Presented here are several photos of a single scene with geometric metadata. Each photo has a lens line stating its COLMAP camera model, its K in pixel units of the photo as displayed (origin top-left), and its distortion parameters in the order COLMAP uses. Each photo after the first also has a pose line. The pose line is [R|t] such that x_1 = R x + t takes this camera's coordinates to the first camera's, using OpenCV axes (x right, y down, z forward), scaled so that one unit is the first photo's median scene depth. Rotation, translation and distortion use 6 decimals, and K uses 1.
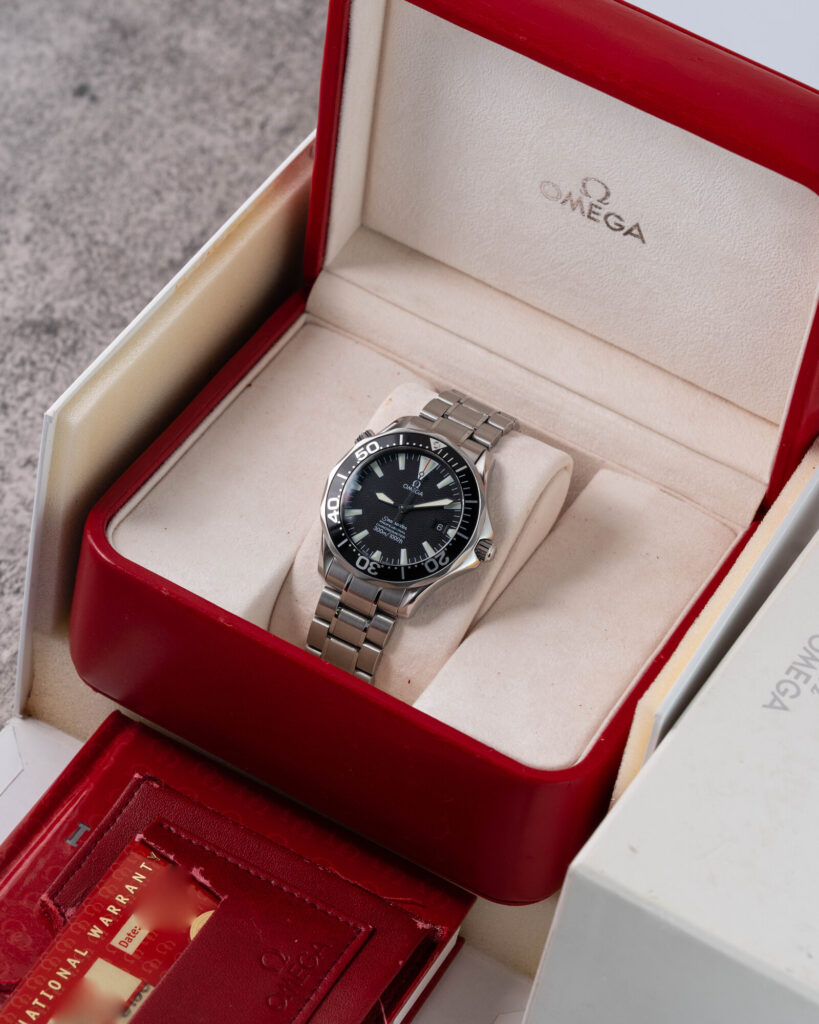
lens RADIAL K [[4613.1, 0, 409.0], [0, 4613.1, 513.1], [0, 0, 1]] dist [0.098665, 0.000000]
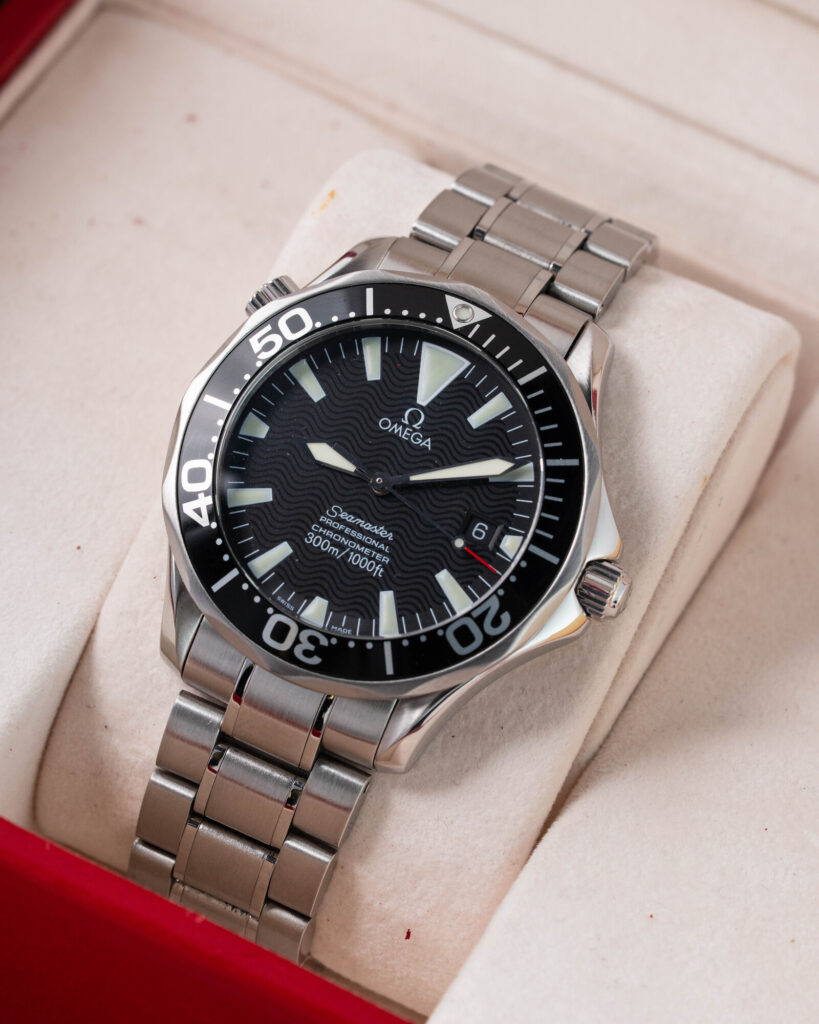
lens RADIAL K [[4613.1, 0, 407.8], [0, 4613.1, 510.2], [0, 0, 1]] dist [0.098665, 0.000000]
pose [[0.998157, -0.029007, 0.053308, -0.019347], [0.025930, 0.998006, 0.057546, -0.020553], [-0.054871, -0.056057, 0.996919, 0.619135]]
